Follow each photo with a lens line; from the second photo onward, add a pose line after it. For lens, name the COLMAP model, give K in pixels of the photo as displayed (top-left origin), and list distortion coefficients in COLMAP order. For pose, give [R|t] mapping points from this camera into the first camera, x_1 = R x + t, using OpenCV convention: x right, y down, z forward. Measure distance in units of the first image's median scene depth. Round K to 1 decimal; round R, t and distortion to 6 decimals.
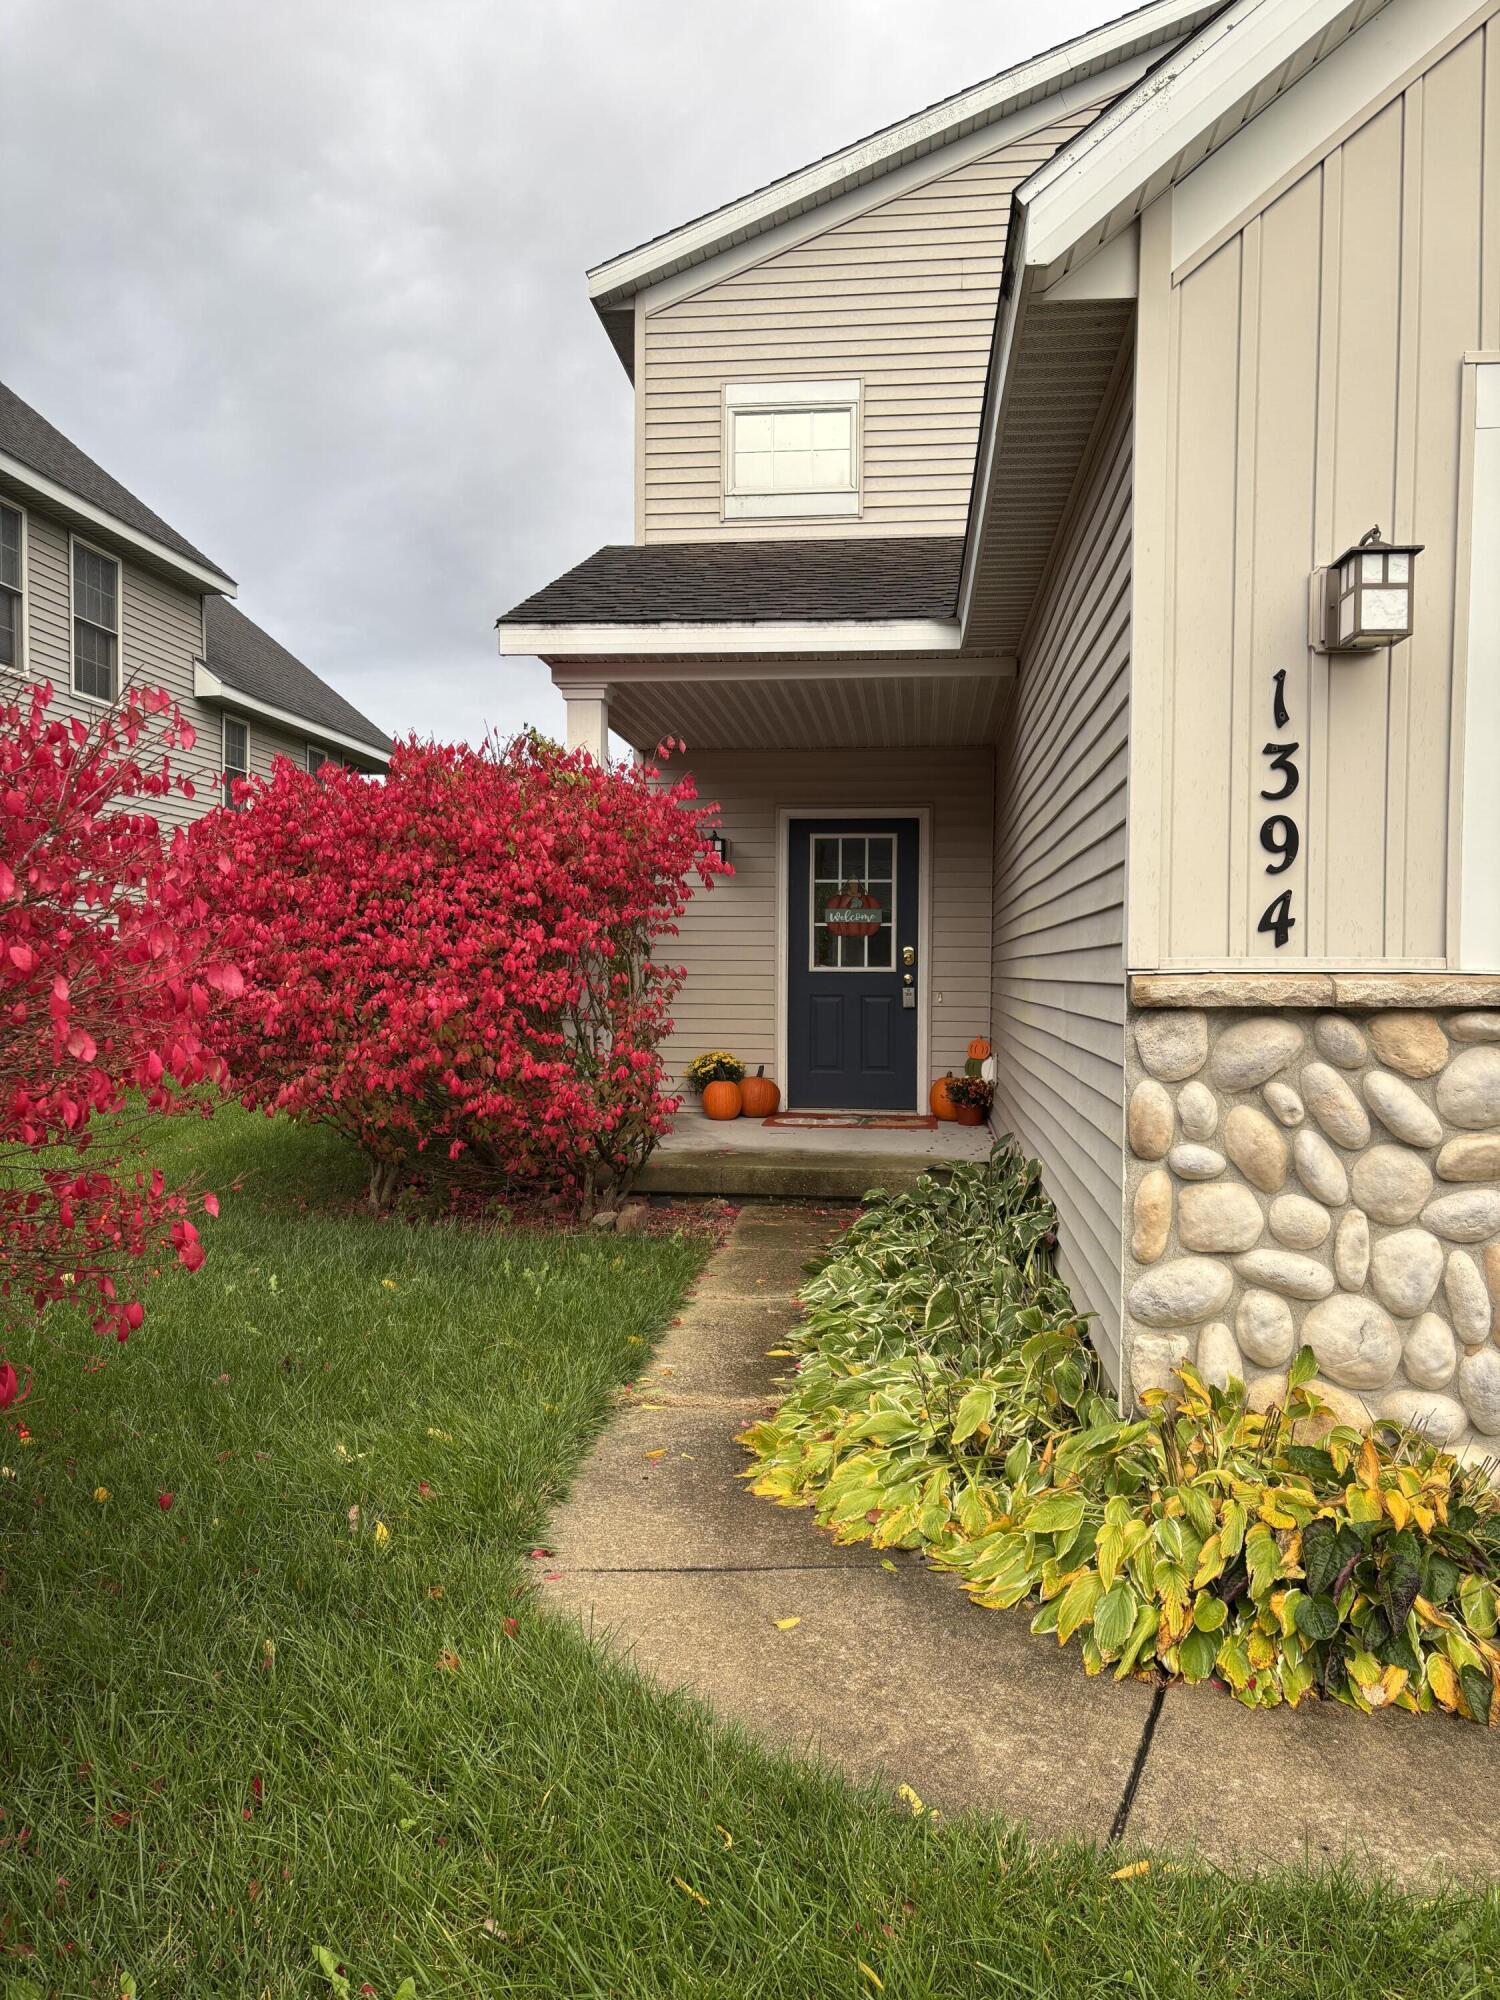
lens RADIAL K [[1516.1, 0, 746.5], [0, 1516.1, 1005.5], [0, 0, 1]] dist [0.001849, 0.000029]
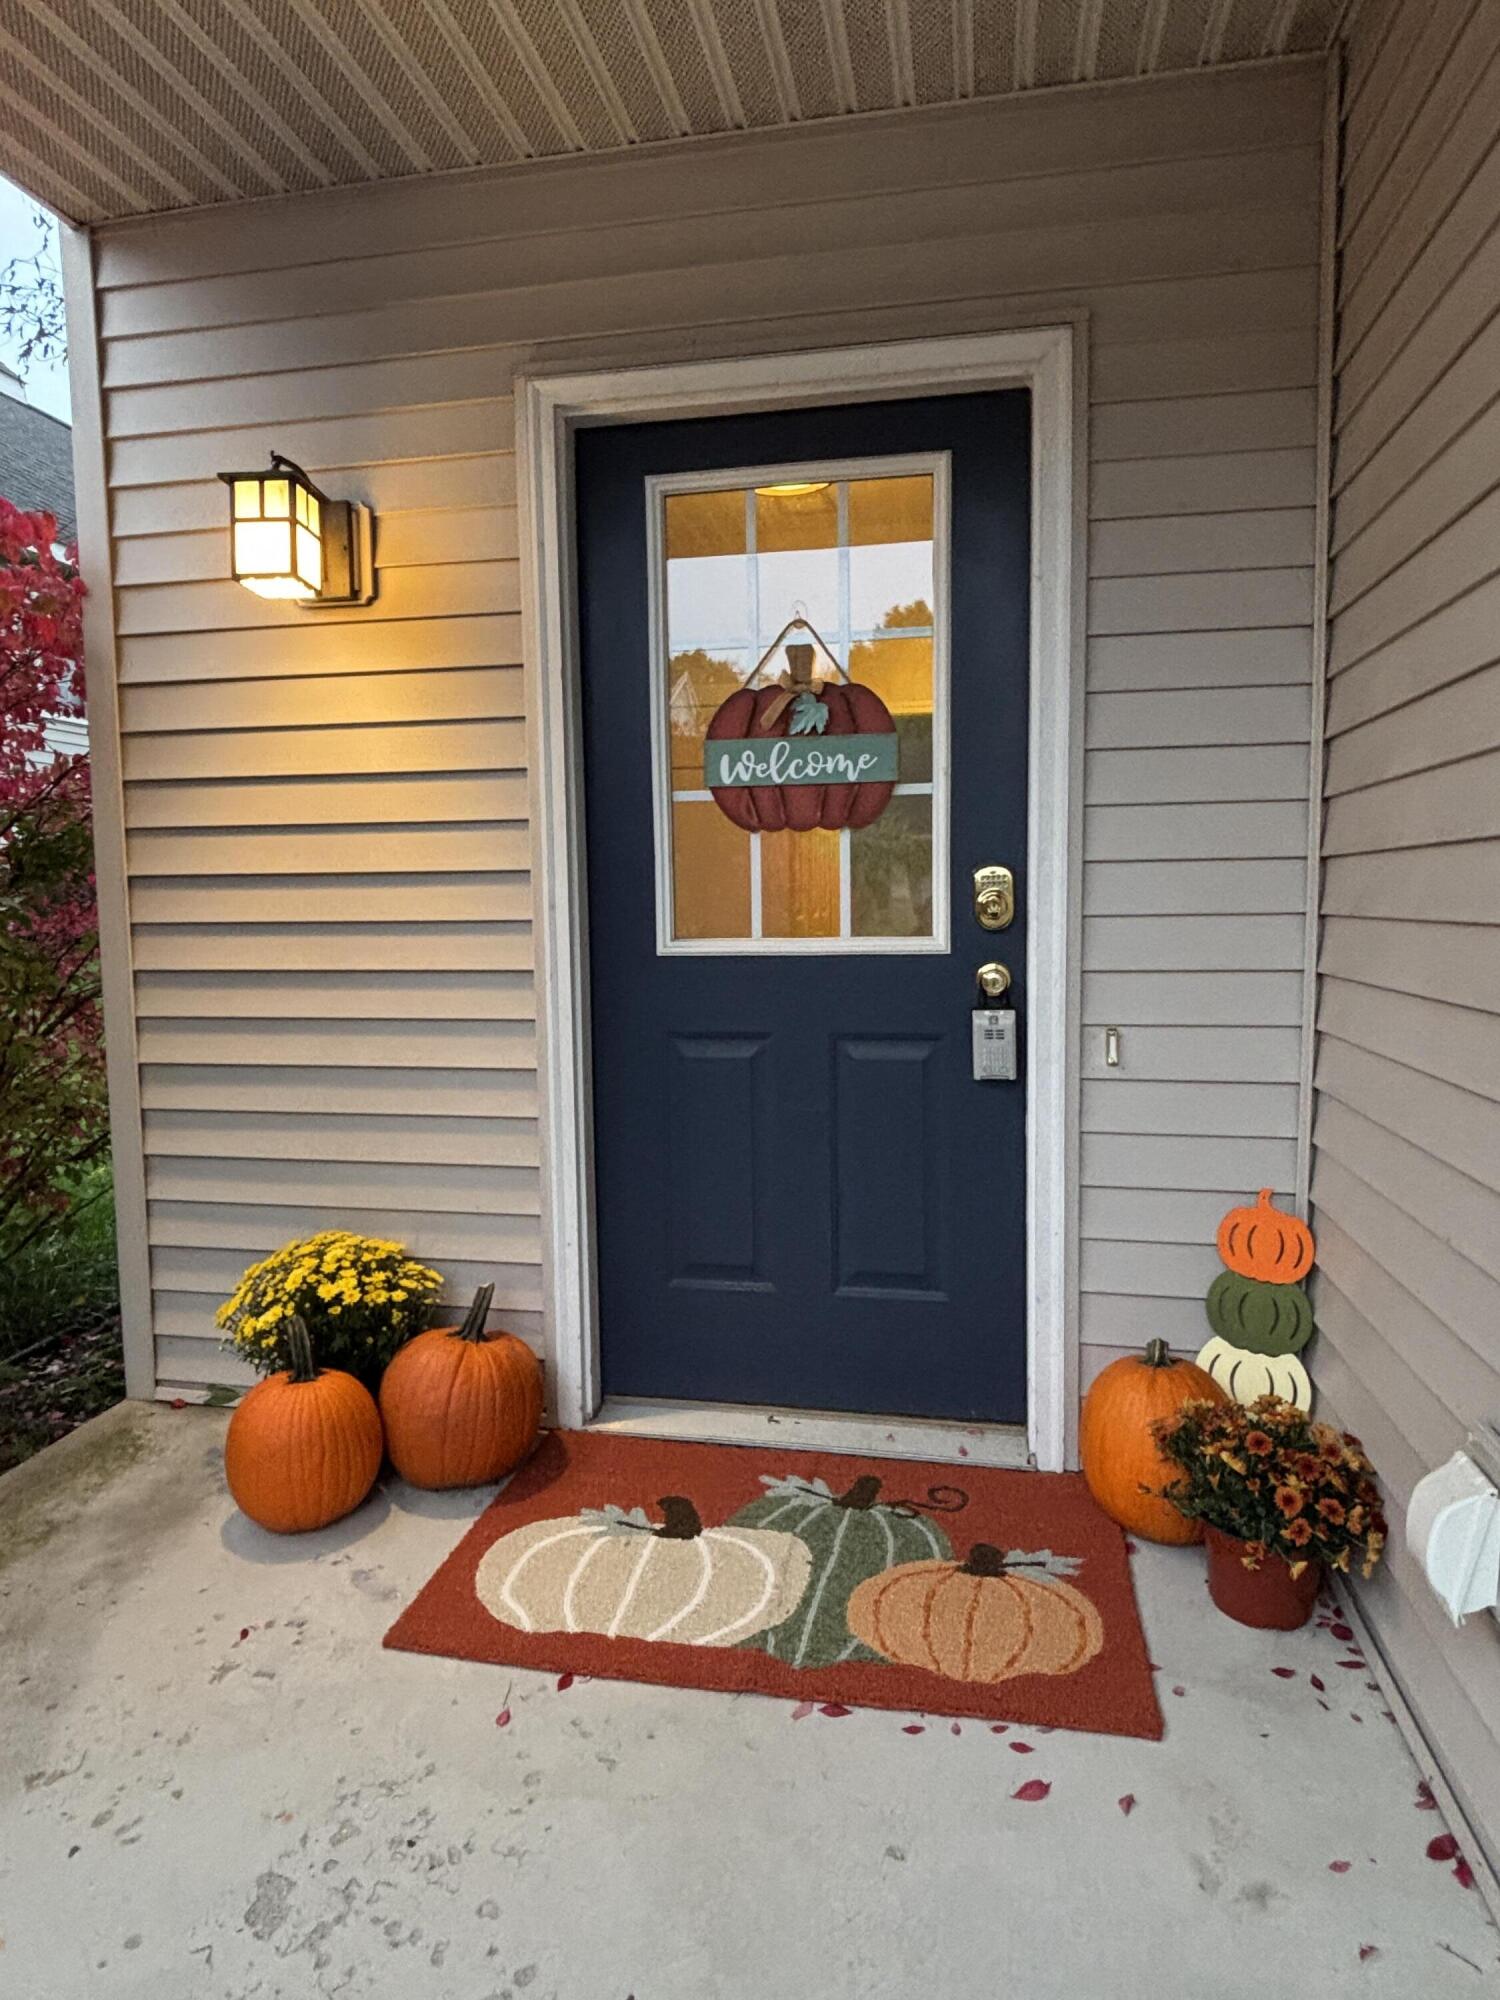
lens RADIAL K [[1167.0, 0, 751.5], [0, 1167.0, 988.5], [0, 0, 1]] dist [0.000523, 0.000340]
pose [[0.997739, -0.012779, -0.065975, 0.076643], [0.016432, 0.998345, 0.055116, -0.028869], [0.065162, -0.056076, 0.996298, 0.786236]]
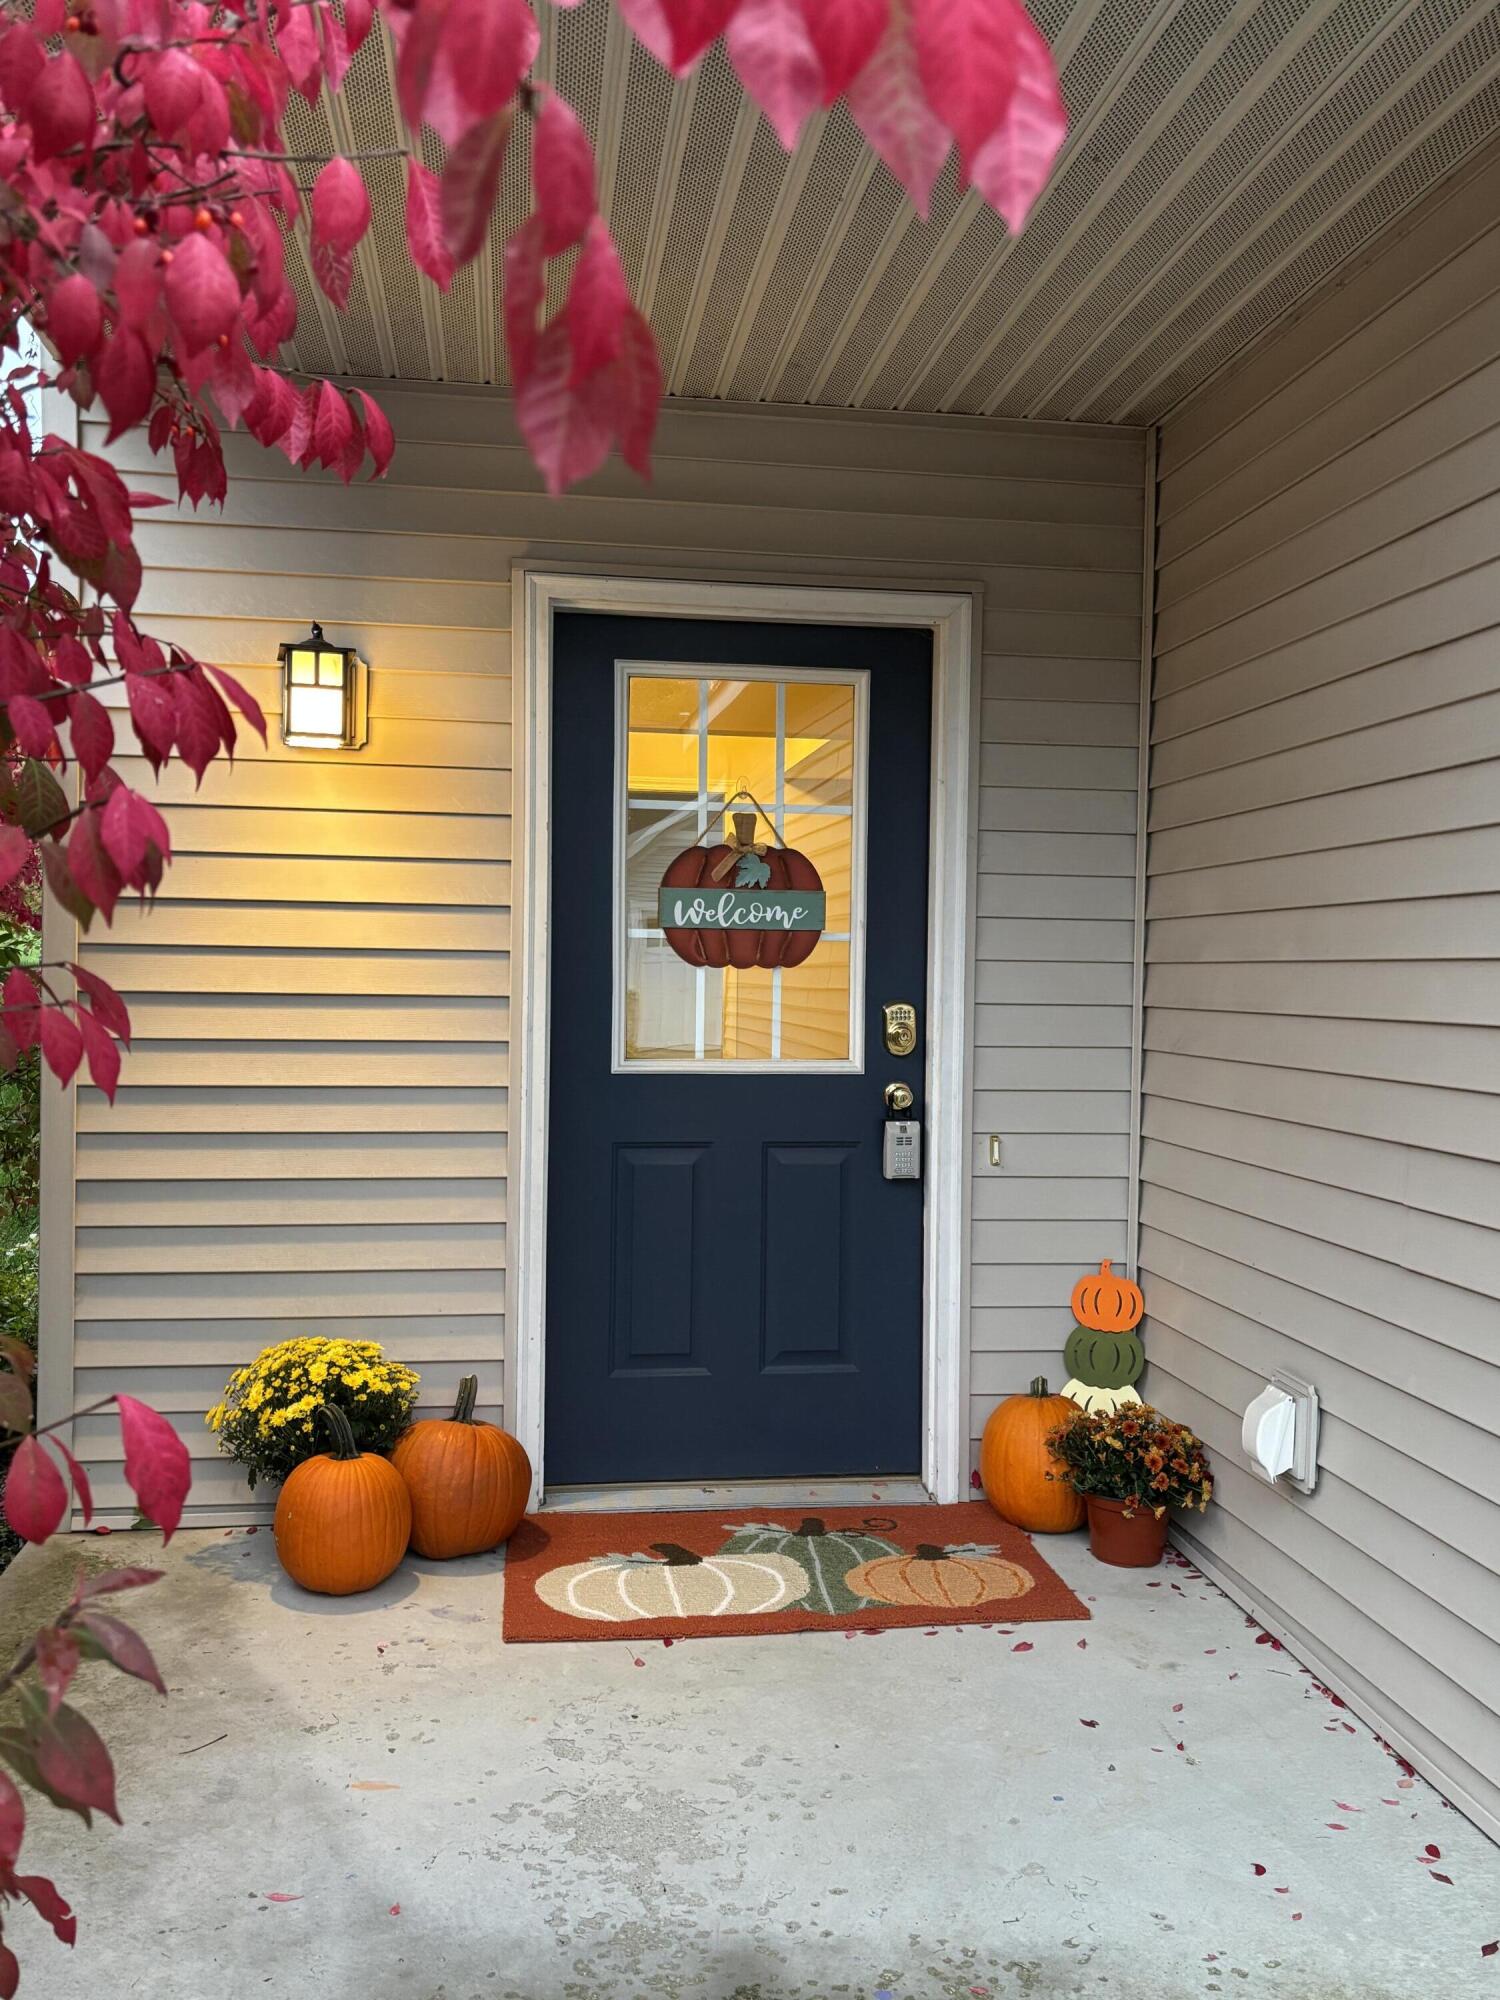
lens RADIAL K [[1691.9, 0, 762.7], [0, 1691.9, 990.8], [0, 0, 1]] dist [0.038250, -0.015082]
pose [[0.965227, 0.004904, 0.261366, -0.023994], [-0.002458, 0.999950, -0.009684, -0.037925], [-0.261400, 0.008705, 0.965191, 0.642433]]
